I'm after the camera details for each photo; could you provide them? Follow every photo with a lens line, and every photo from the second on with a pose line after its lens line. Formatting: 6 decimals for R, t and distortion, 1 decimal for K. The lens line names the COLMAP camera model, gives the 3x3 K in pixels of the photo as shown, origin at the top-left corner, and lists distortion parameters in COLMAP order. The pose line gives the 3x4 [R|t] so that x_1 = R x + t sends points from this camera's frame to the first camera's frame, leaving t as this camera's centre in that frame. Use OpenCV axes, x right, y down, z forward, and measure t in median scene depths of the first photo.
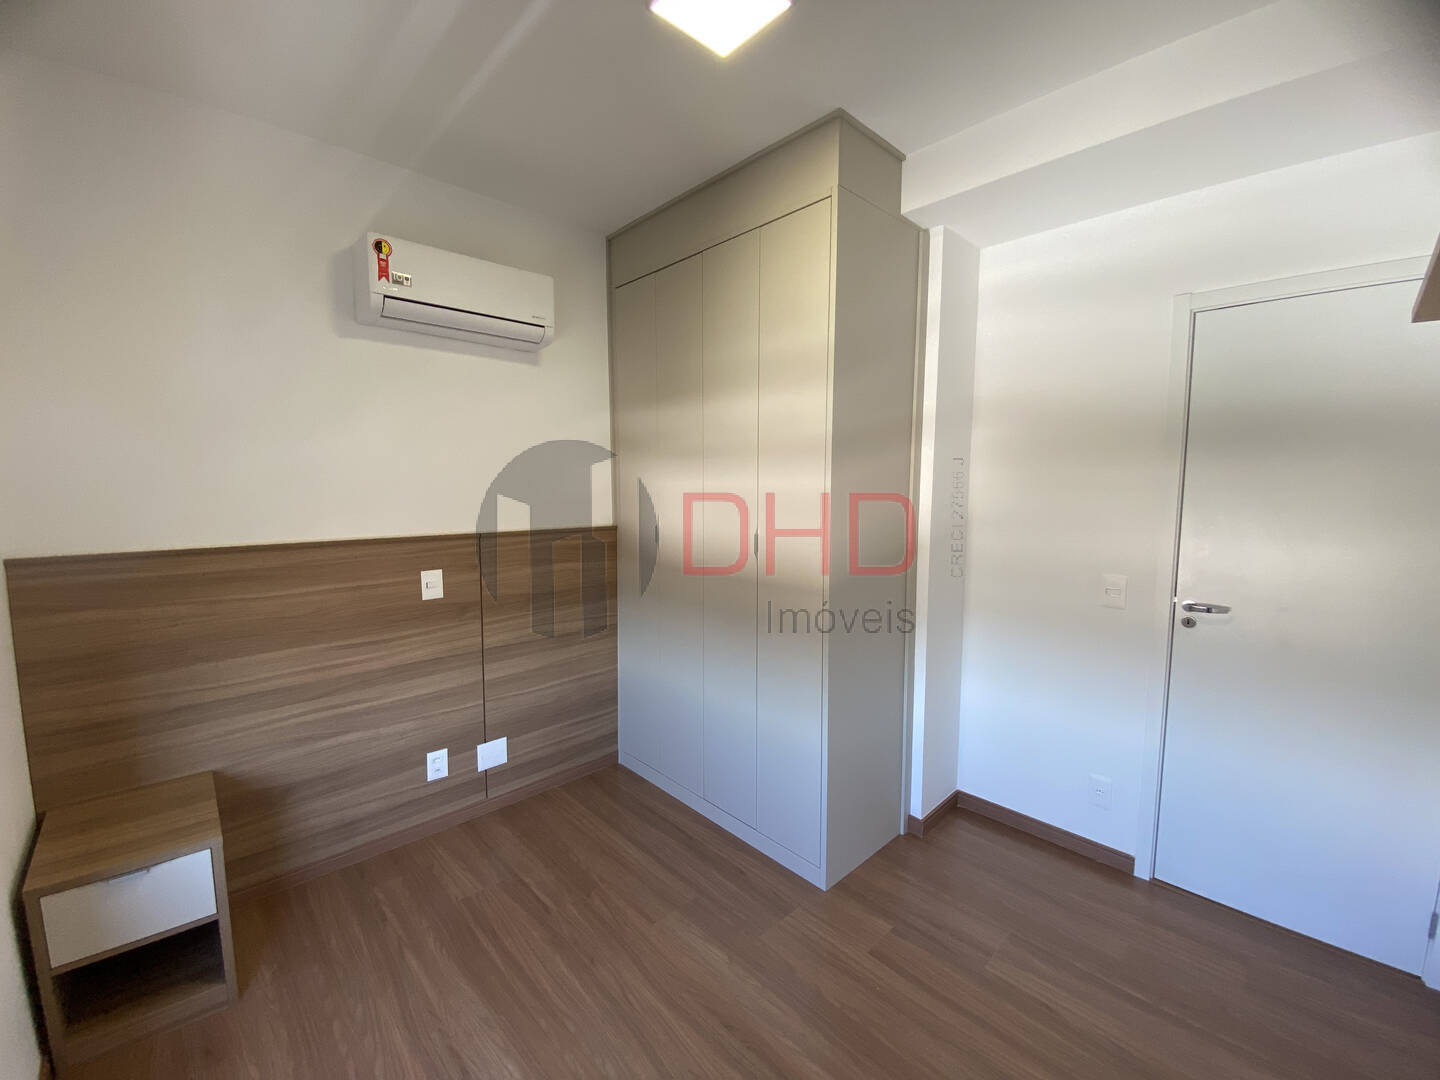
lens RADIAL K [[583.4, 0, 720.0], [0, 583.4, 540.0], [0, 0, 1]] dist [0.000221, -0.000052]
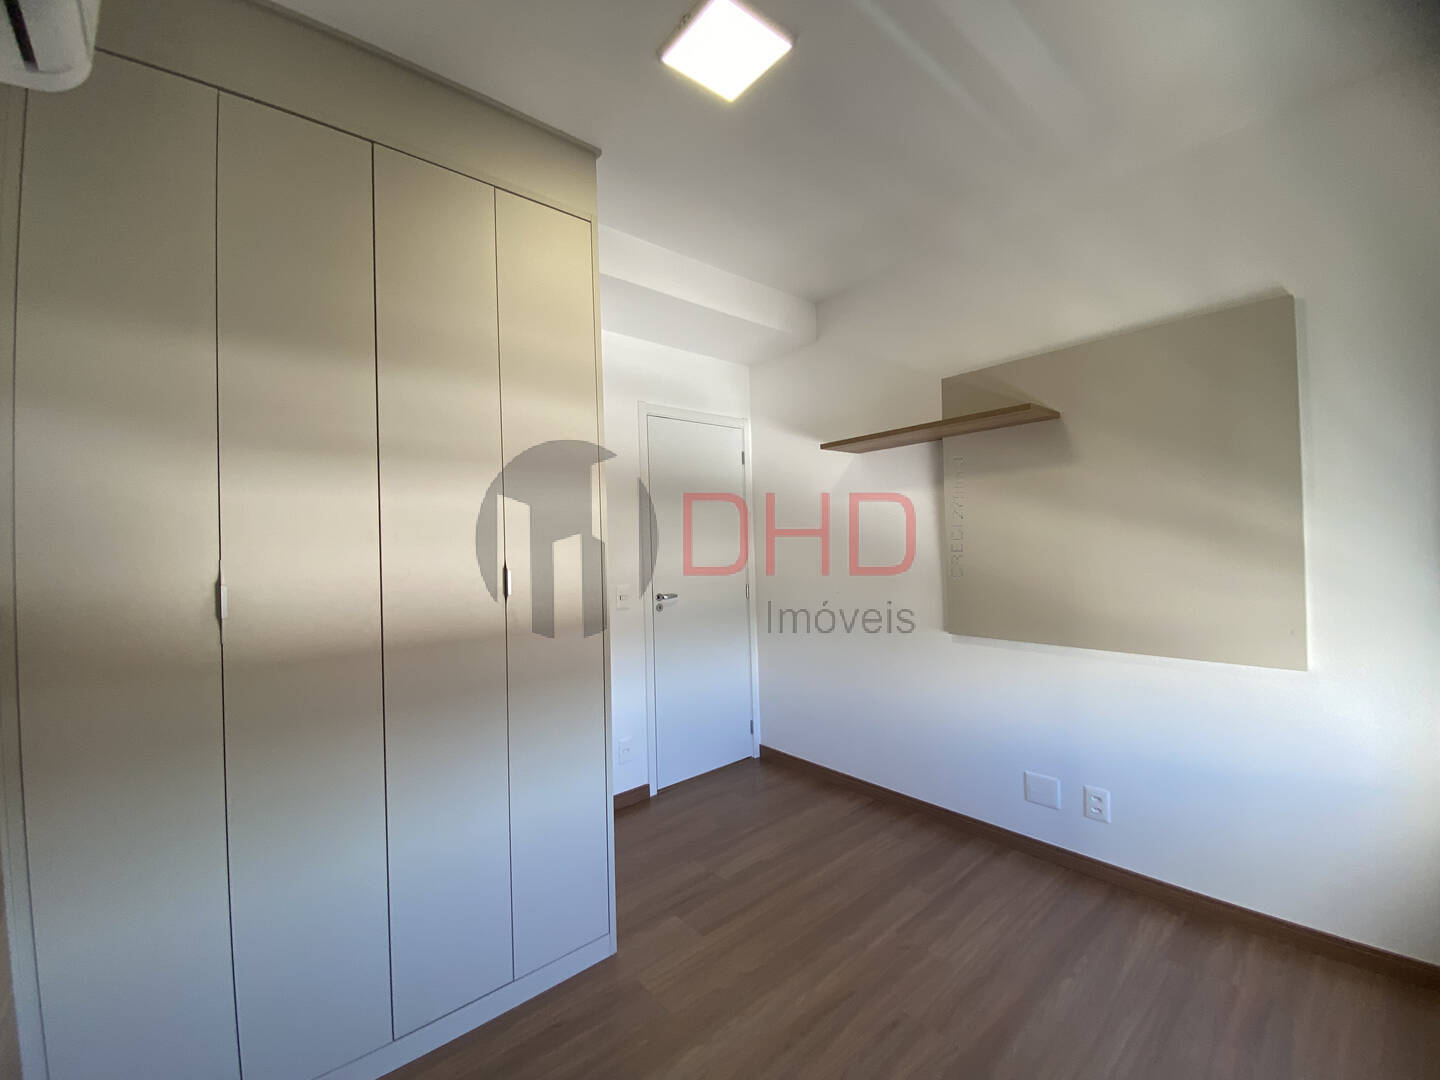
lens RADIAL K [[584.1, 0, 717.6], [0, 584.1, 537.2], [0, 0, 1]] dist [0.040443, -0.032365]
pose [[0.062366, 0.007221, 0.998027, -0.774452], [0.132571, 0.991053, -0.015455, 0.000132], [-0.989210, 0.133273, 0.060851, 0.750196]]
